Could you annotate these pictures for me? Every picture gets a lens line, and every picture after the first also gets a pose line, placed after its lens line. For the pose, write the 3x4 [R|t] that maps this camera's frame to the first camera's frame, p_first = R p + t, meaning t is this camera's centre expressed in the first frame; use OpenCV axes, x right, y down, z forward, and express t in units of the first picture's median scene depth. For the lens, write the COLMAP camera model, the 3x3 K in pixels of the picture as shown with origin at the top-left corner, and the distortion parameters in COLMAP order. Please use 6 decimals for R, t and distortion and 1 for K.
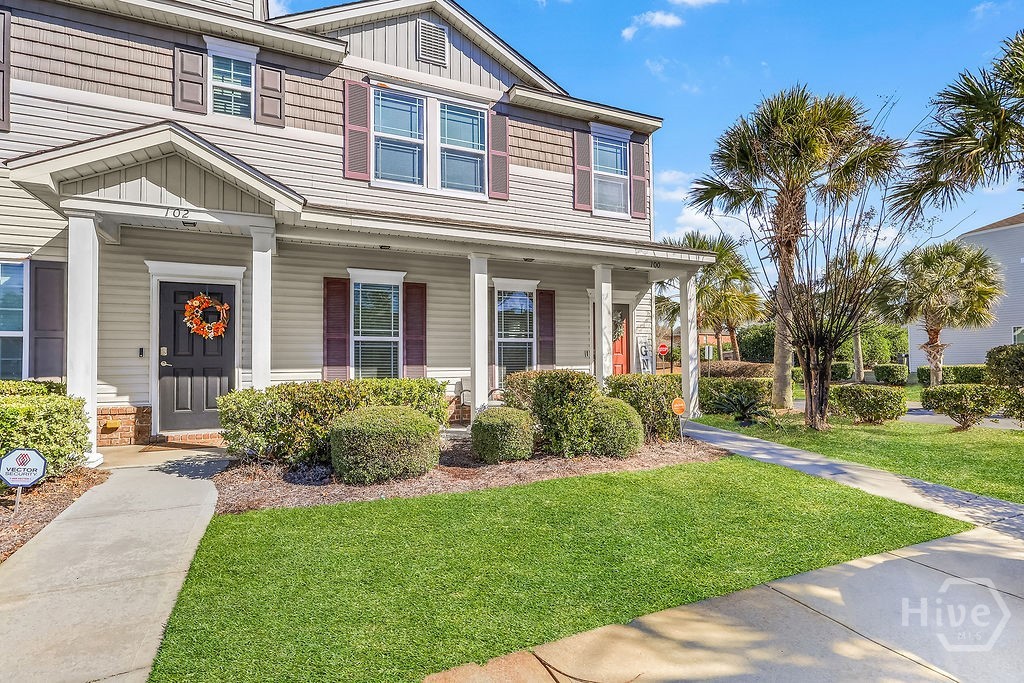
lens RADIAL K [[470.6, 0, 512.3], [0, 470.6, 355.4], [0, 0, 1]] dist [-0.003682, -0.000504]
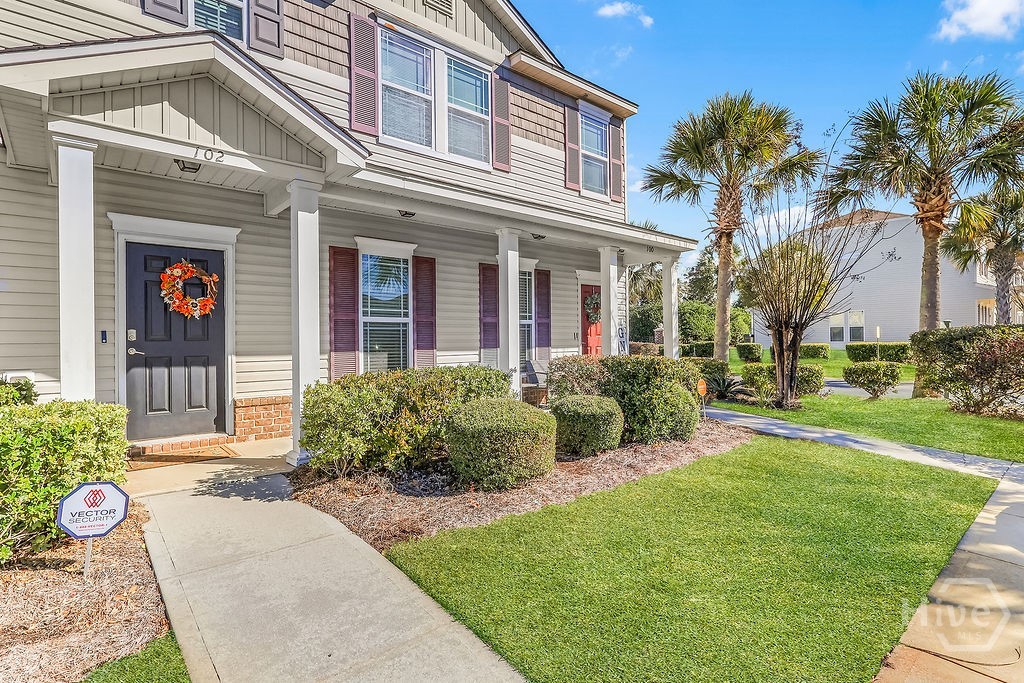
lens RADIAL K [[485.2, 0, 512.0], [0, 485.2, 341.5], [0, 0, 1]] dist [-0.005397, -0.000407]
pose [[0.961885, -0.002790, 0.273441, -0.301920], [-0.001511, 0.999878, 0.015520, -0.009012], [-0.273451, -0.015342, 0.961764, 0.071768]]
